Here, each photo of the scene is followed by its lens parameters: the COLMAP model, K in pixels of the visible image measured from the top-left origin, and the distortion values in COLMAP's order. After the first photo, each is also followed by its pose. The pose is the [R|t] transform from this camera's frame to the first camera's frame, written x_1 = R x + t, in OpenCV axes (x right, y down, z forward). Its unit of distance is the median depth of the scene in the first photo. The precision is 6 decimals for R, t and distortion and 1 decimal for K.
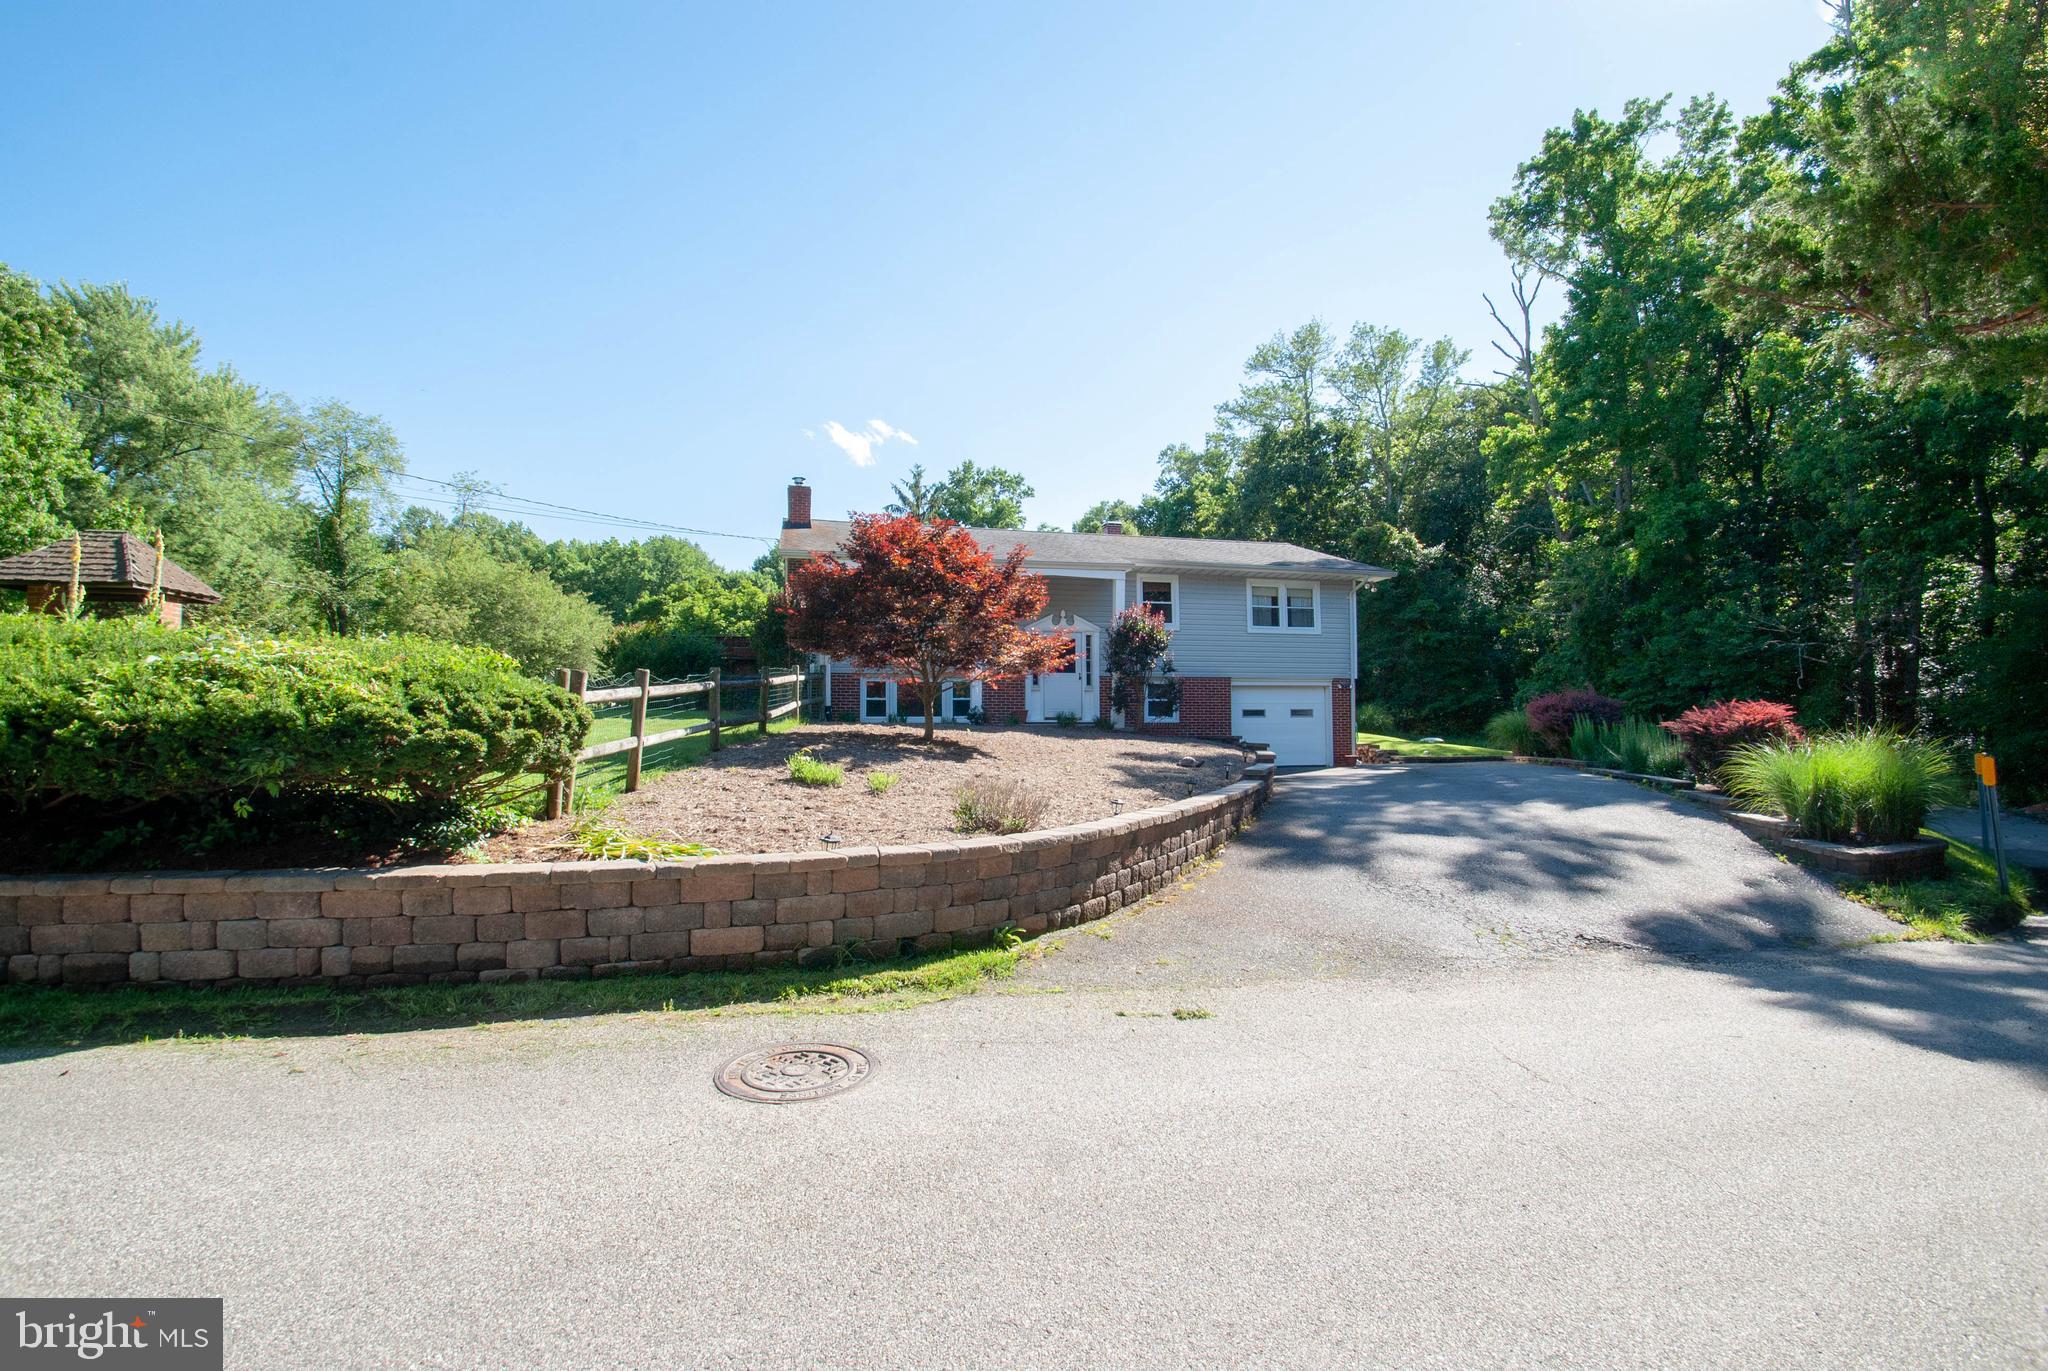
lens RADIAL K [[902.5, 0, 1024.1], [0, 902.5, 692.8], [0, 0, 1]] dist [0.002618, -0.012160]
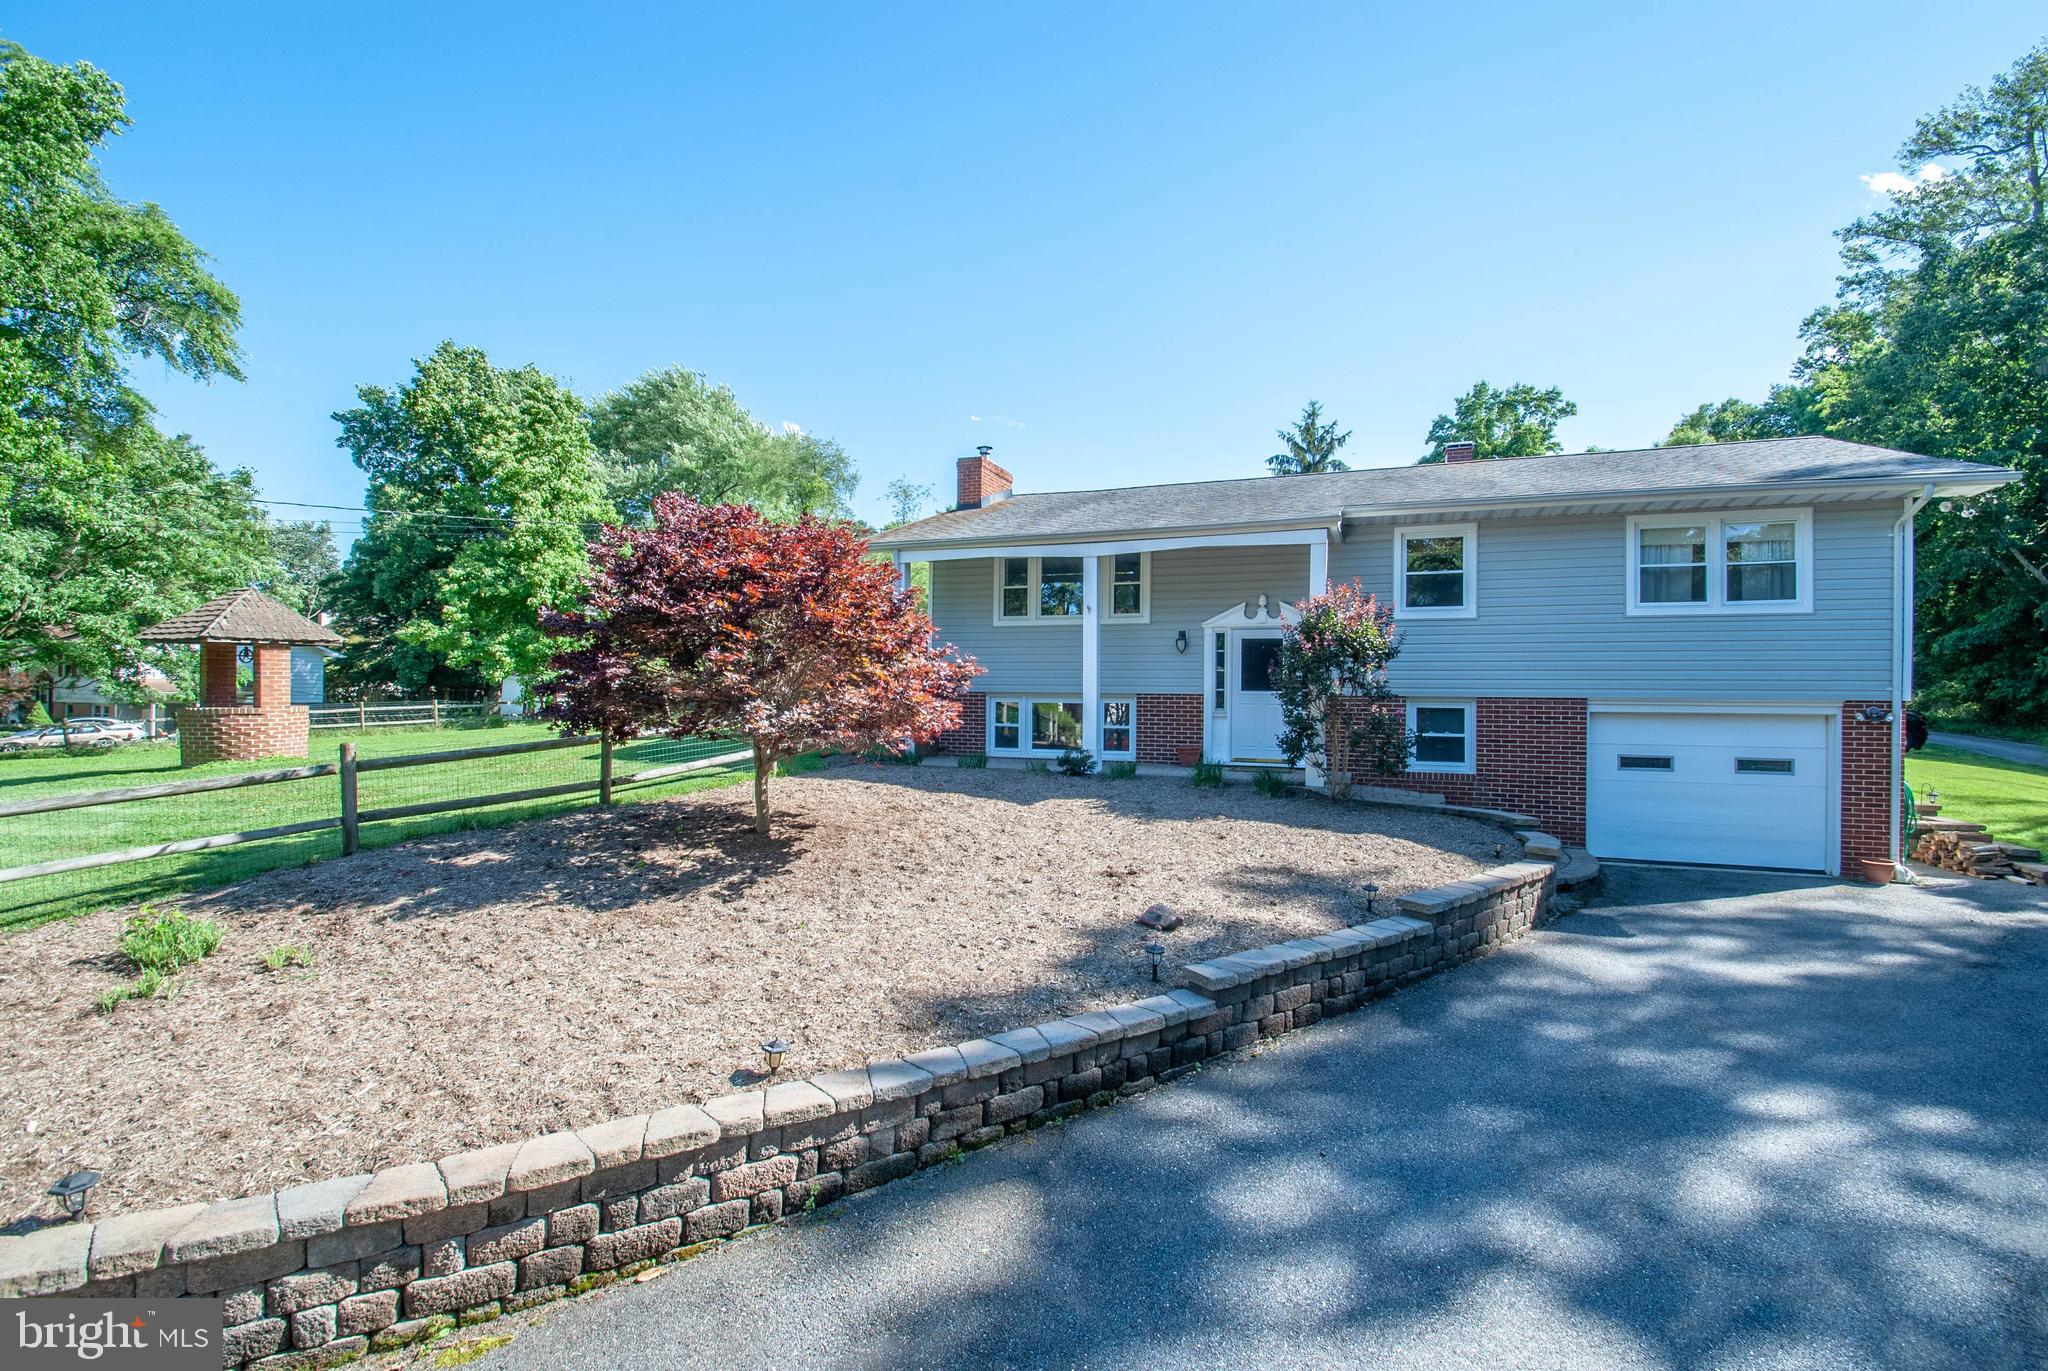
lens RADIAL K [[902.5, 0, 1019.3], [0, 902.5, 686.3], [0, 0, 1]] dist [0.002618, -0.012160]
pose [[0.818477, 0.007860, -0.574485, 0.133659], [0.010326, 0.999544, 0.028388, -0.022218], [0.574446, -0.029167, 0.818023, 0.176347]]
